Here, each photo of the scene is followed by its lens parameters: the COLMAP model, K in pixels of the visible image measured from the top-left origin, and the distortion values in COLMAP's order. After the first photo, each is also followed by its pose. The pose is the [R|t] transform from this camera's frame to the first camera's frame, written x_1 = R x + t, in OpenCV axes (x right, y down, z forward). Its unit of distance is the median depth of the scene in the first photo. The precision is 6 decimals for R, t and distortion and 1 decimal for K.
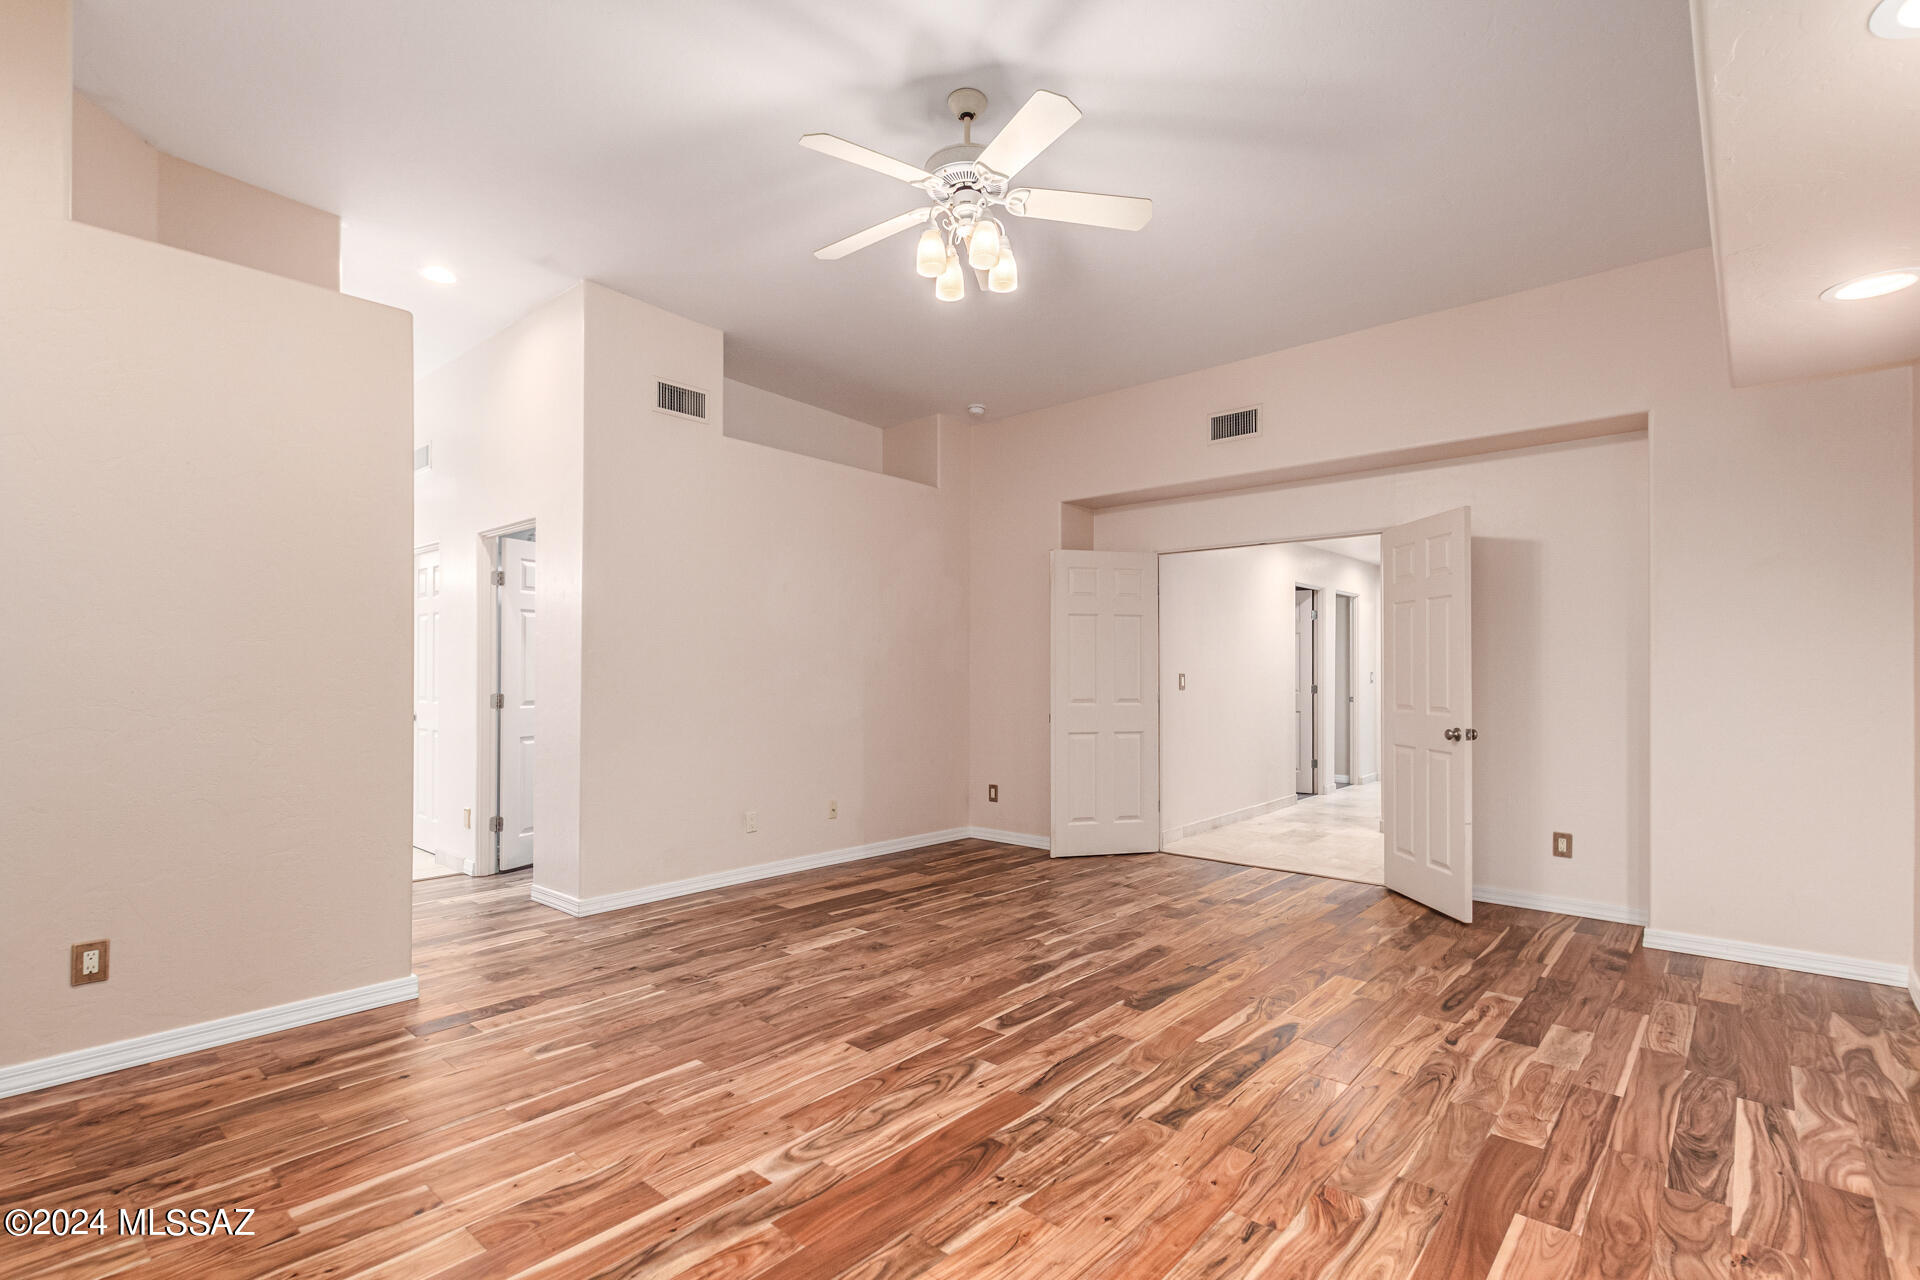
lens RADIAL K [[898.3, 0, 954.9], [0, 898.3, 654.9], [0, 0, 1]] dist [0.009420, -0.002802]
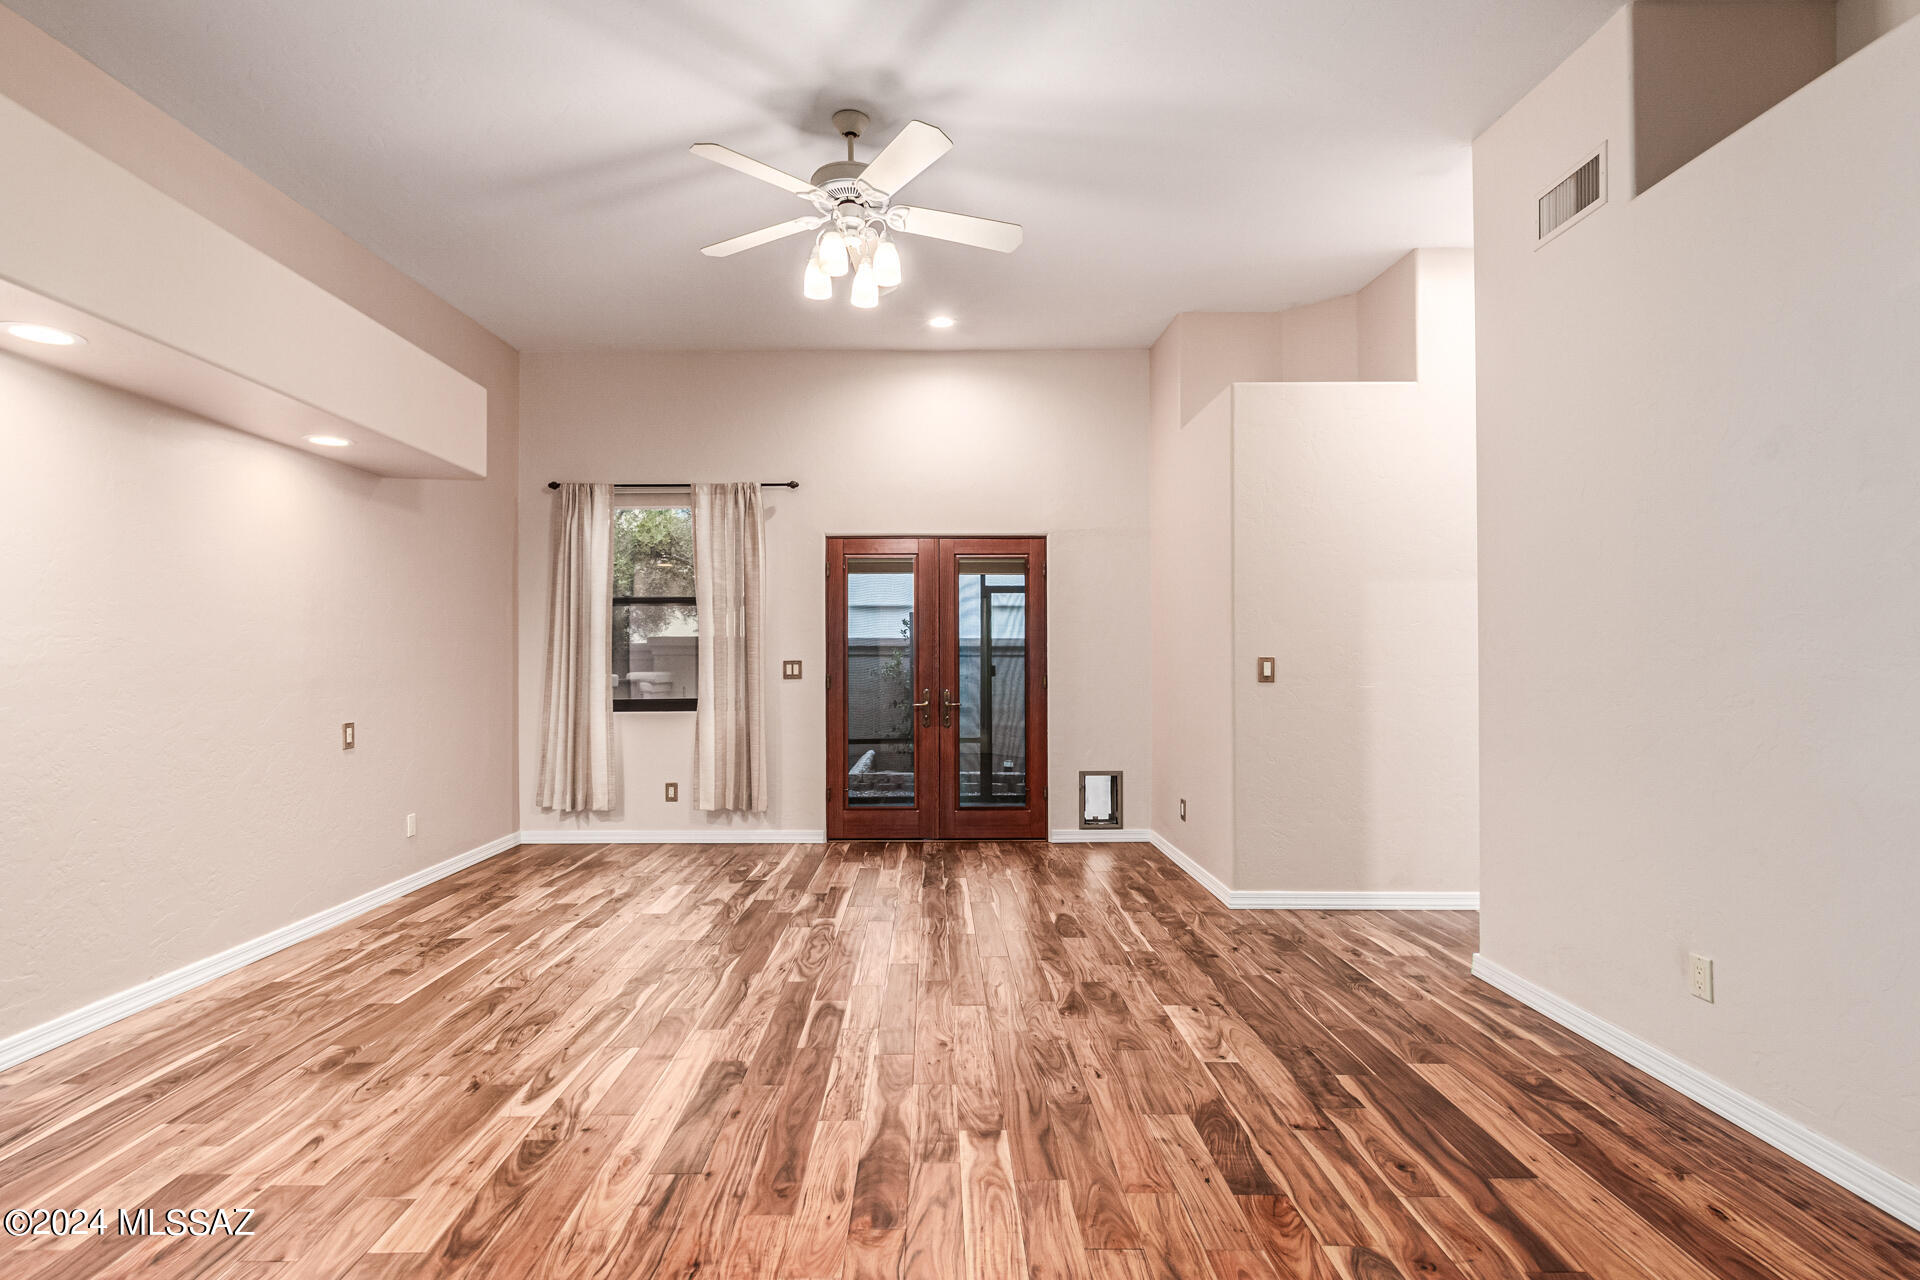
lens RADIAL K [[898.3, 0, 922.7], [0, 898.3, 651.3], [0, 0, 1]] dist [0.009420, -0.002802]
pose [[-0.751345, -0.008865, -0.659849, 0.646770], [0.014876, 0.999428, -0.030366, 0.046432], [0.659741, -0.032631, -0.750784, 1.849364]]
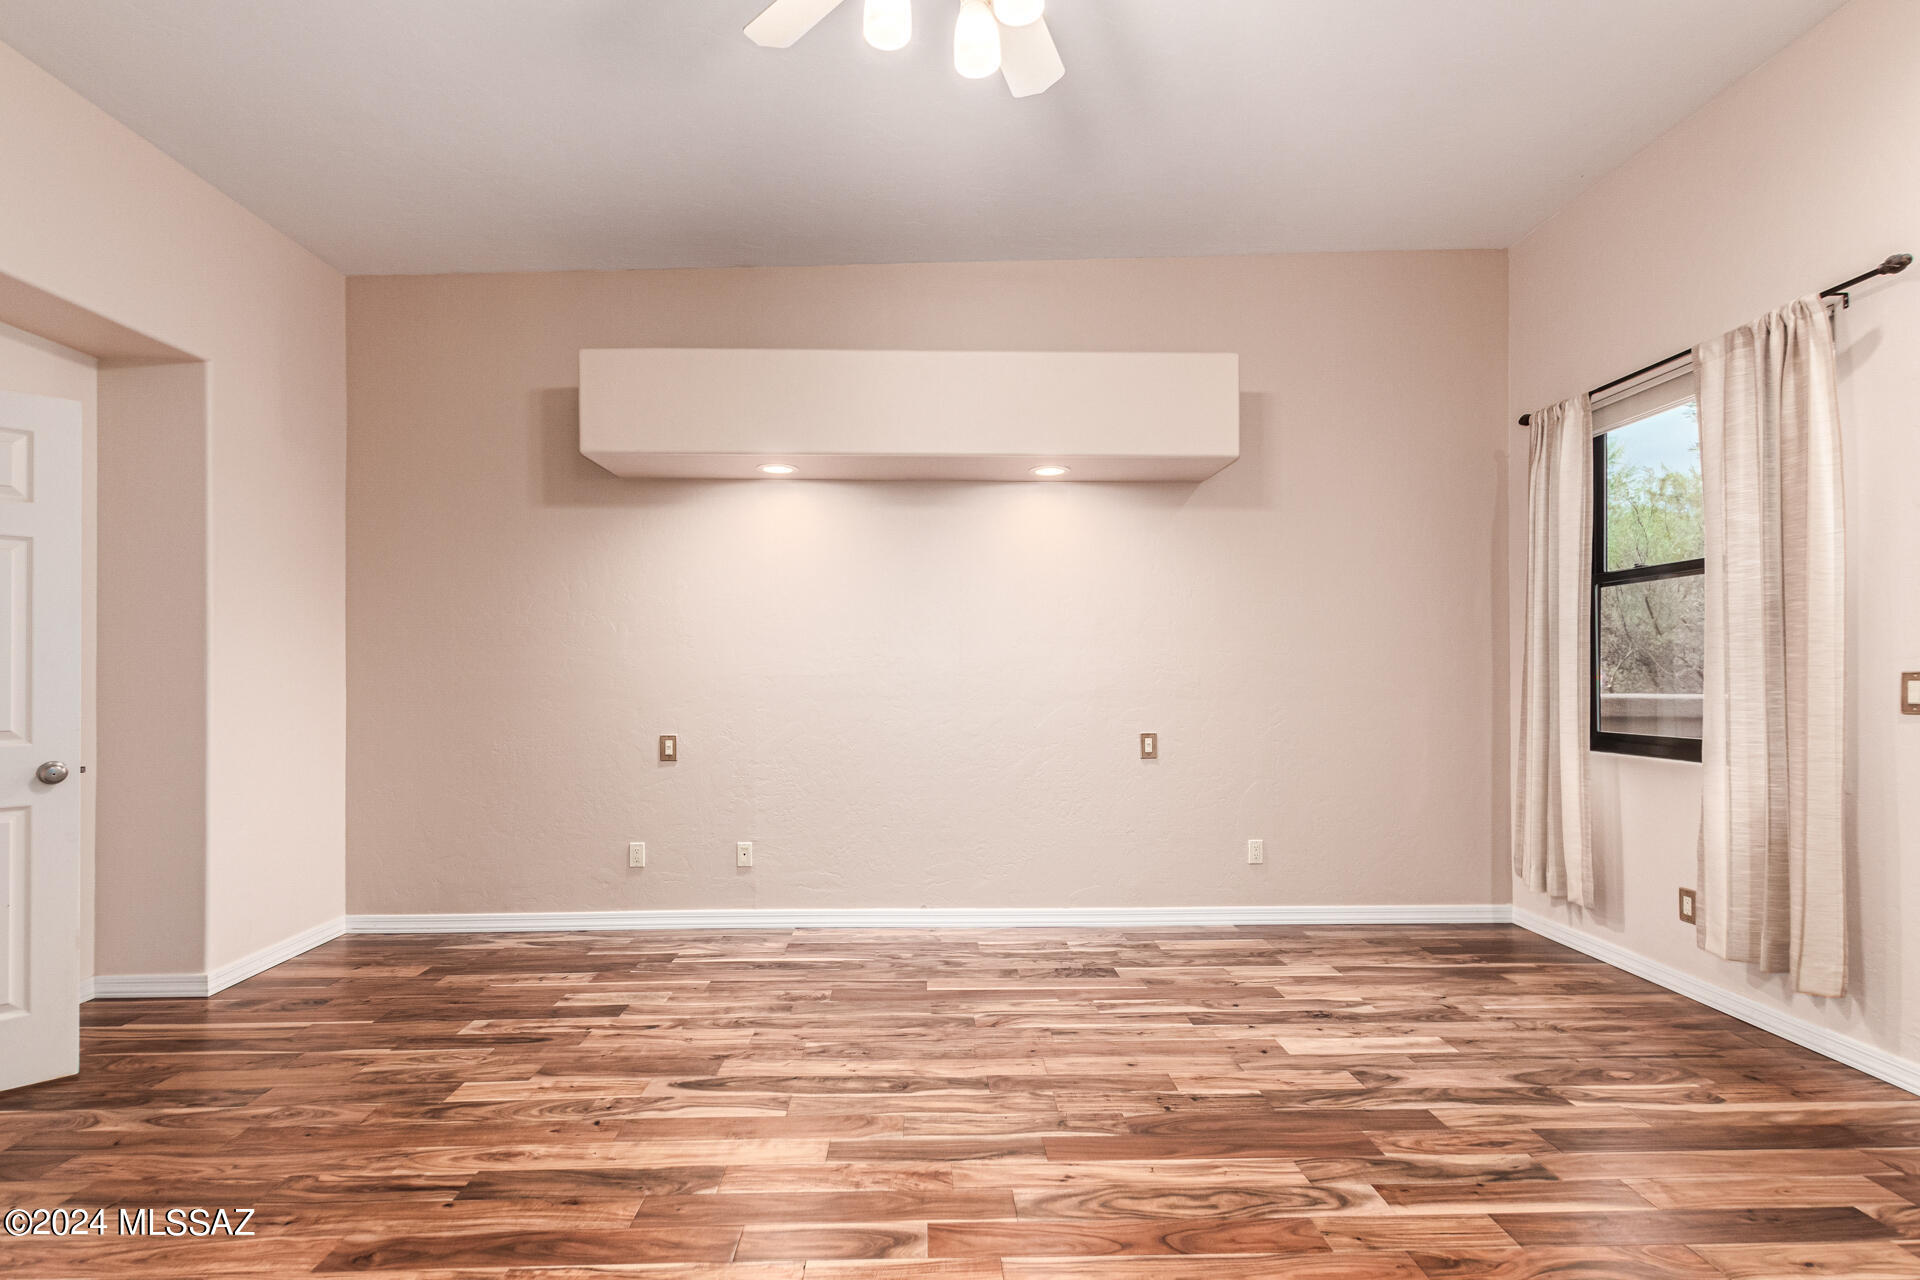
lens RADIAL K [[898.3, 0, 957.0], [0, 898.3, 654.9], [0, 0, 1]] dist [0.009420, -0.002802]
pose [[-0.692596, 0.014085, 0.721188, -0.426652], [-0.015346, 0.999295, -0.034254, 0.031693], [-0.721163, -0.034791, -0.691892, 1.422012]]
